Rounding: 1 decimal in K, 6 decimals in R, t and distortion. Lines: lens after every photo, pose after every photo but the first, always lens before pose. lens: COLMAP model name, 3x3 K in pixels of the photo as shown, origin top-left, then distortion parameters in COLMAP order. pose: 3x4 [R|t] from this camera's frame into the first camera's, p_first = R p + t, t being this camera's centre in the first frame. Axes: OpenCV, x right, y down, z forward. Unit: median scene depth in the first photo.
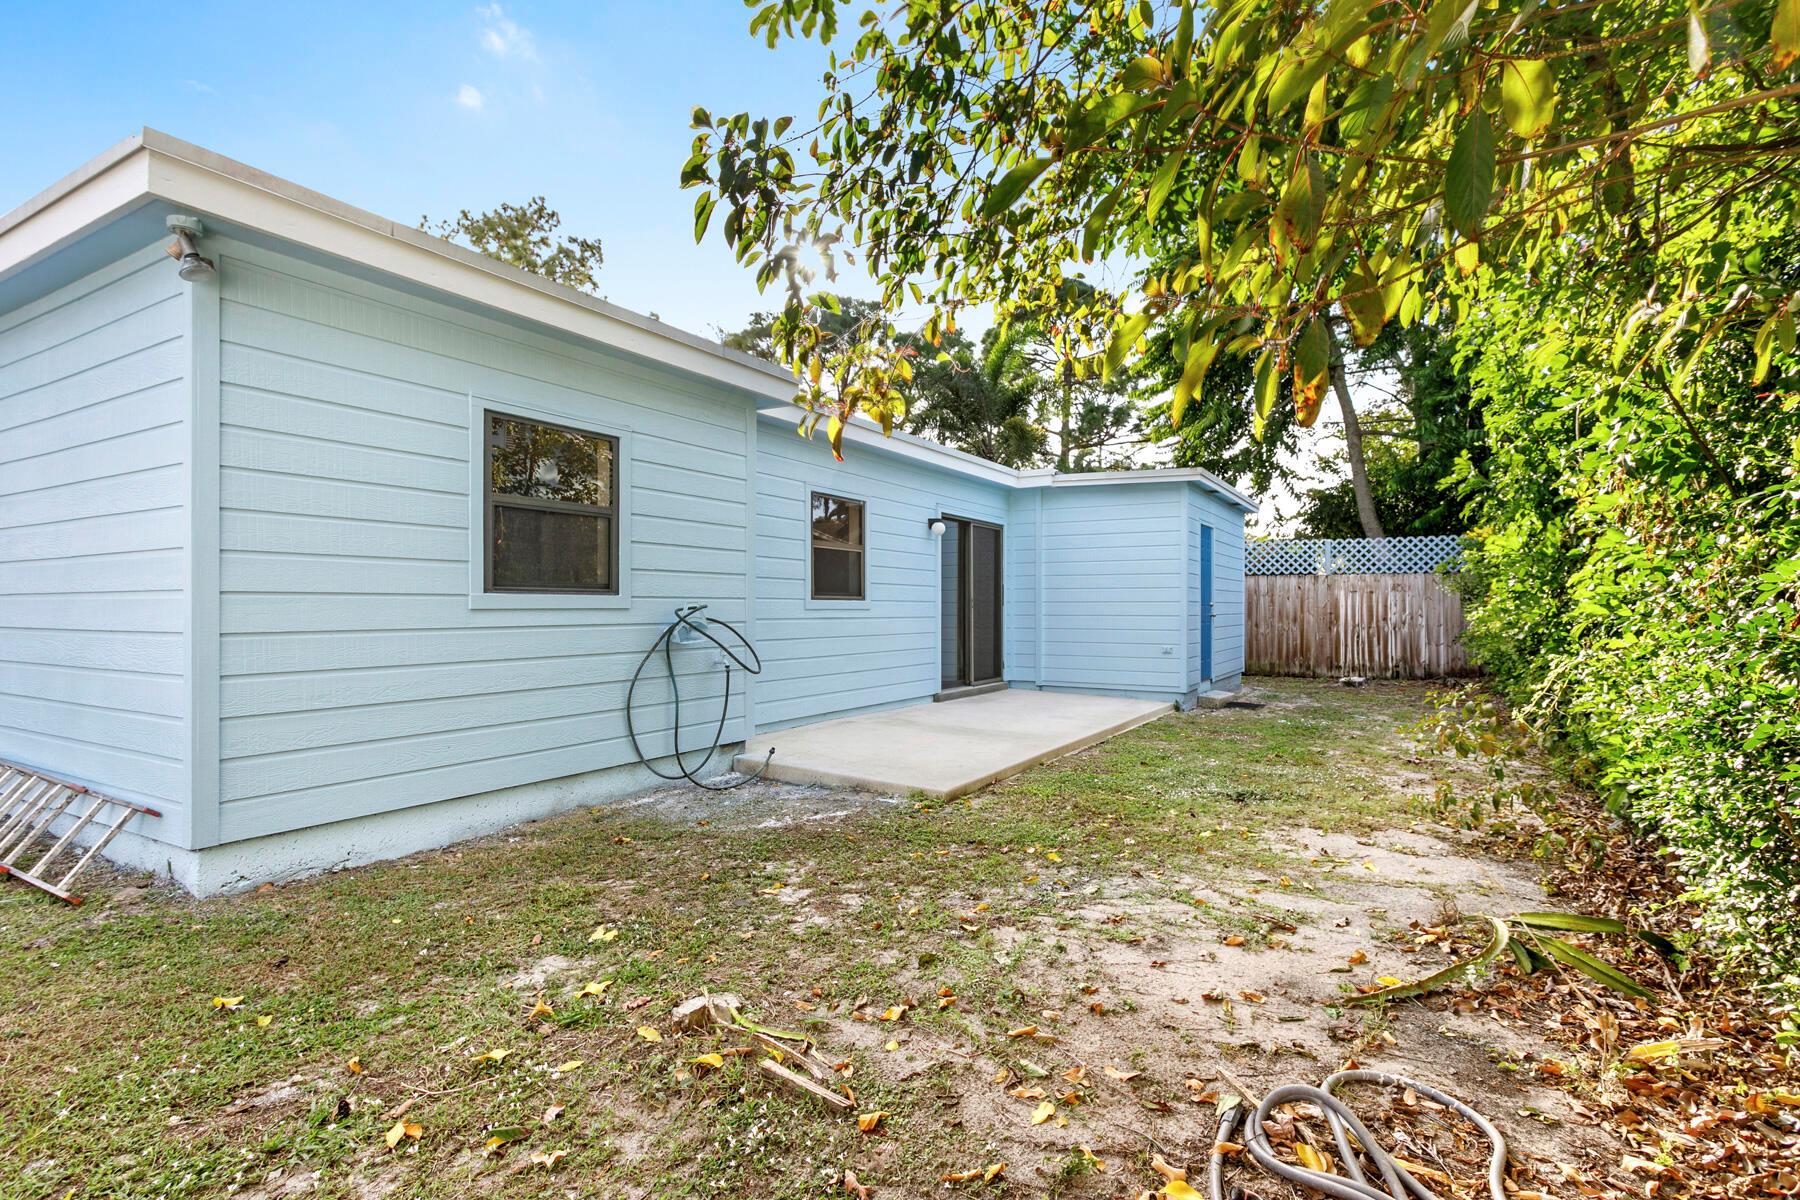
lens RADIAL K [[900.3, 0, 893.8], [0, 900.3, 608.6], [0, 0, 1]] dist [0.000671, 0.002995]
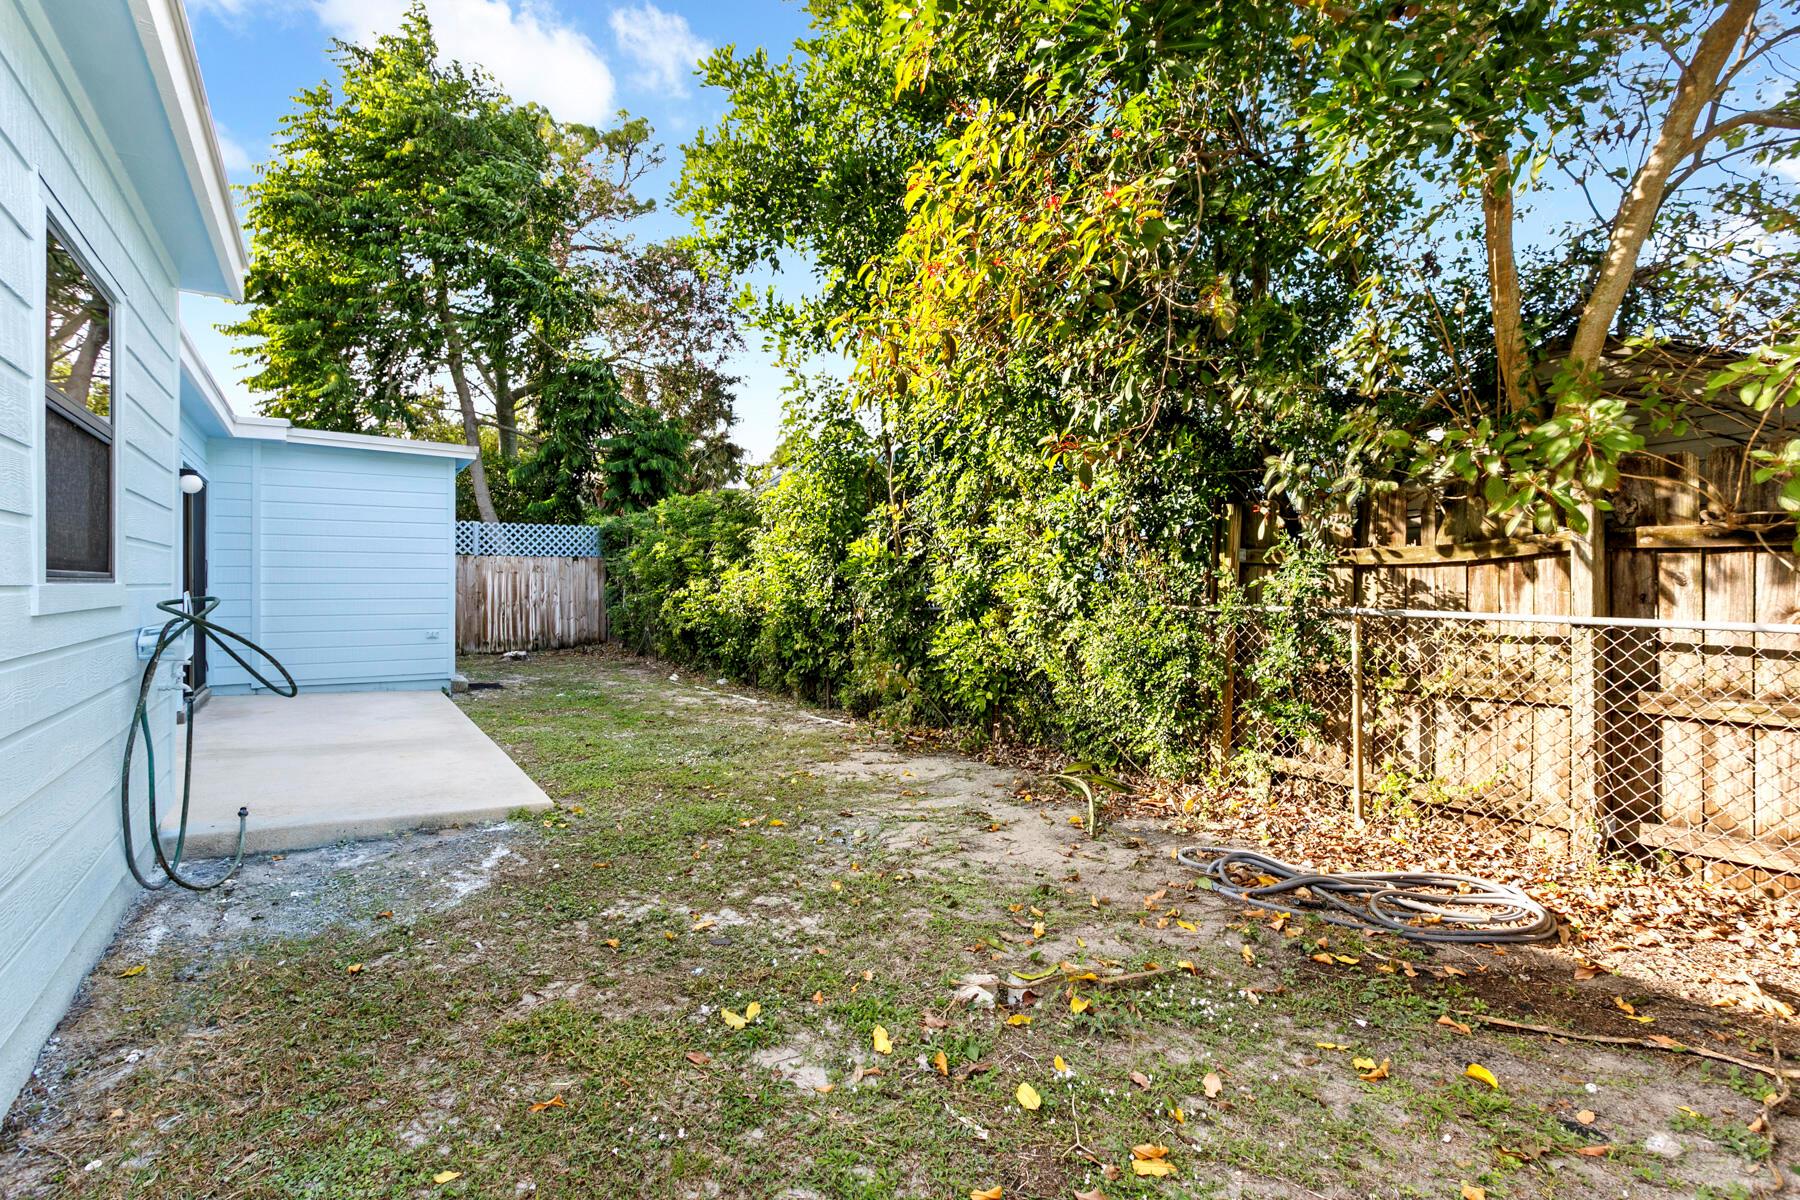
lens RADIAL K [[900.3, 0, 856.4], [0, 900.3, 574.0], [0, 0, 1]] dist [0.000671, 0.002995]
pose [[0.442569, 0.007238, 0.896705, -0.859954], [0.001546, 0.999960, -0.008835, -0.020579], [-0.896733, 0.005297, 0.442540, 0.473561]]
